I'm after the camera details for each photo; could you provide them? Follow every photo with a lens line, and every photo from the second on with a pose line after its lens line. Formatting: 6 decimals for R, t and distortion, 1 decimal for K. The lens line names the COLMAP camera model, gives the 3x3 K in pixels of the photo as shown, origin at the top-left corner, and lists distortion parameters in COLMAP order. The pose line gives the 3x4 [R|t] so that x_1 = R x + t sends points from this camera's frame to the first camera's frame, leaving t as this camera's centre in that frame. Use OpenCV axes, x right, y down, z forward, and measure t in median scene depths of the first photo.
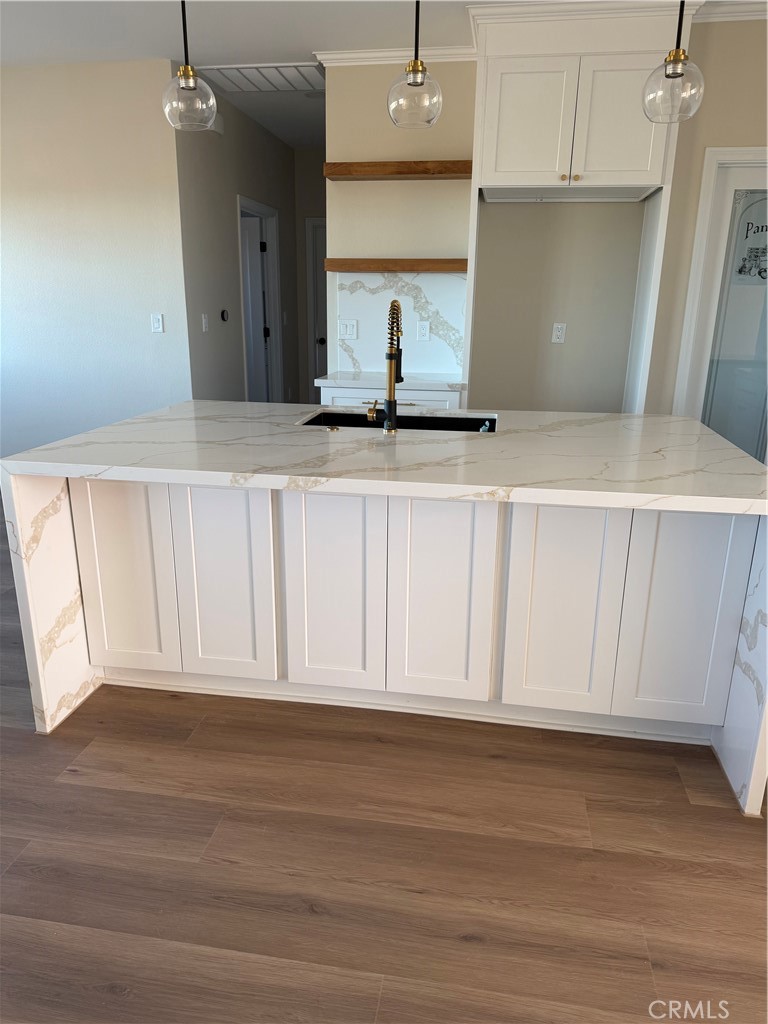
lens RADIAL K [[715.4, 0, 384.0], [0, 715.4, 512.0], [0, 0, 1]] dist [0.054247, -0.054424]
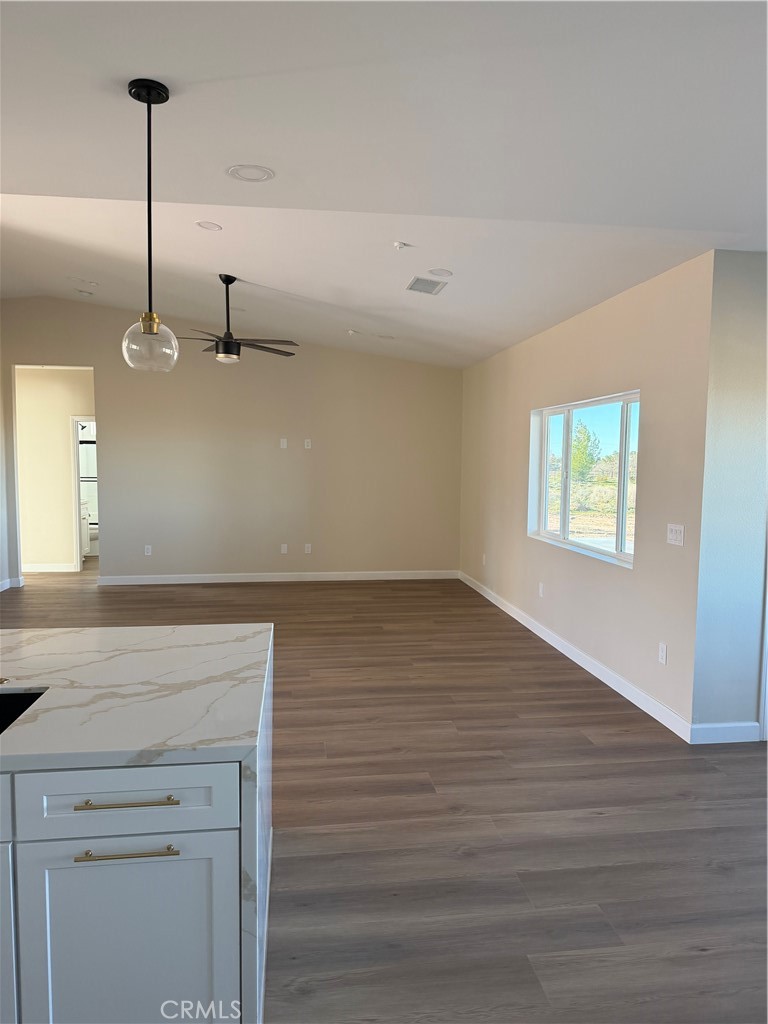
lens RADIAL K [[706.0, 0, 383.6], [0, 706.0, 515.2], [0, 0, 1]] dist [0.131400, -0.218473]
pose [[-0.956551, 0.003196, -0.291547, -0.242081], [-0.103215, 0.931477, 0.348852, -0.610999], [0.272684, 0.363787, -0.890675, 1.710809]]
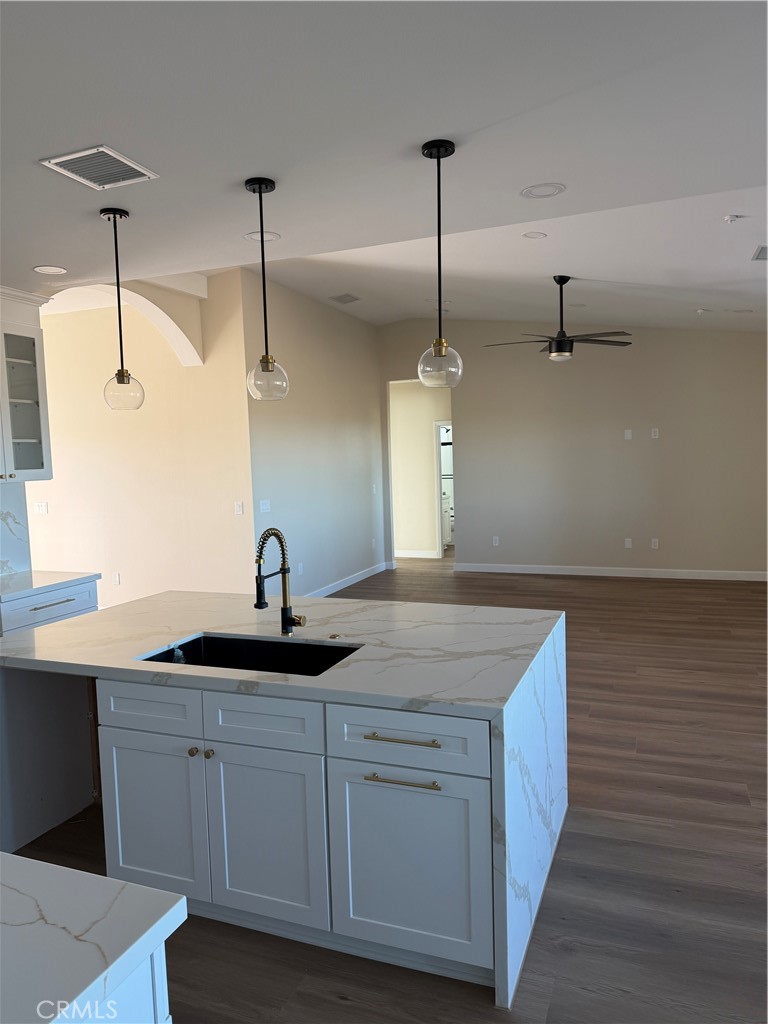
lens RADIAL K [[706.0, 0, 383.6], [0, 706.0, 515.2], [0, 0, 1]] dist [0.131400, -0.218473]
pose [[-0.977149, 0.001222, 0.212553, -0.357265], [0.080282, 0.928037, 0.363734, -0.647279], [-0.196812, 0.372487, -0.906928, 1.802133]]
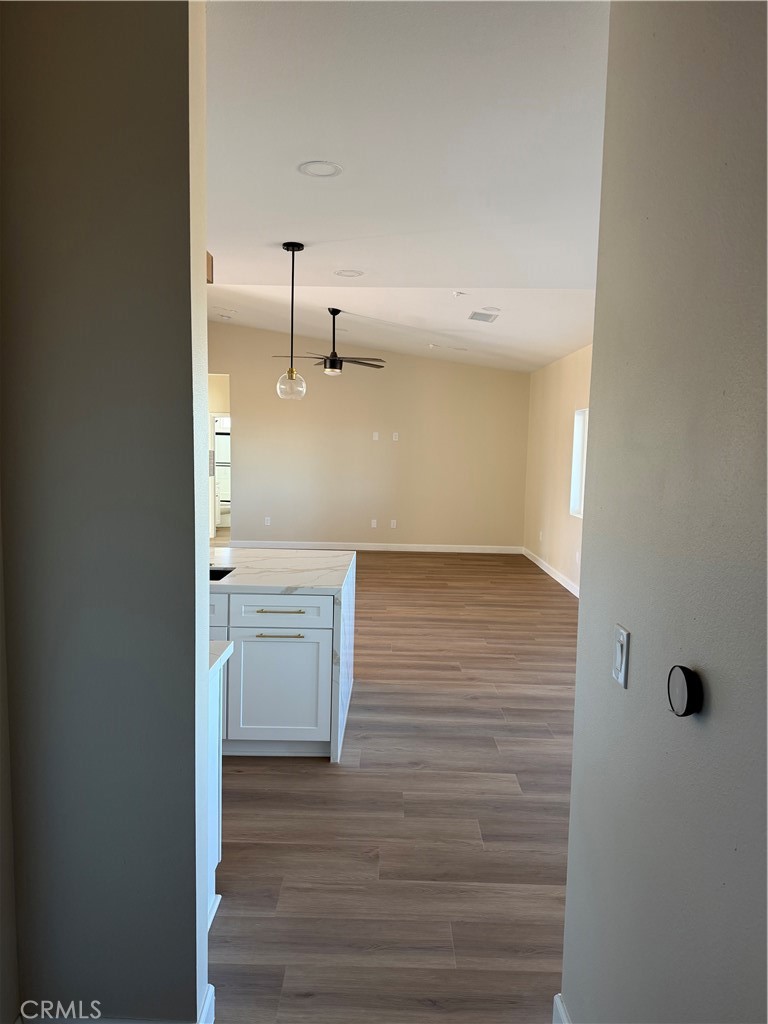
lens RADIAL K [[717.4, 0, 366.7], [0, 717.4, 517.4], [0, 0, 1]] dist [0.095597, -0.053593]
pose [[-0.991099, -0.018466, -0.131840, -0.188813], [-0.067223, 0.924222, 0.375893, -0.802873], [0.114908, 0.381410, -0.917237, 2.351624]]
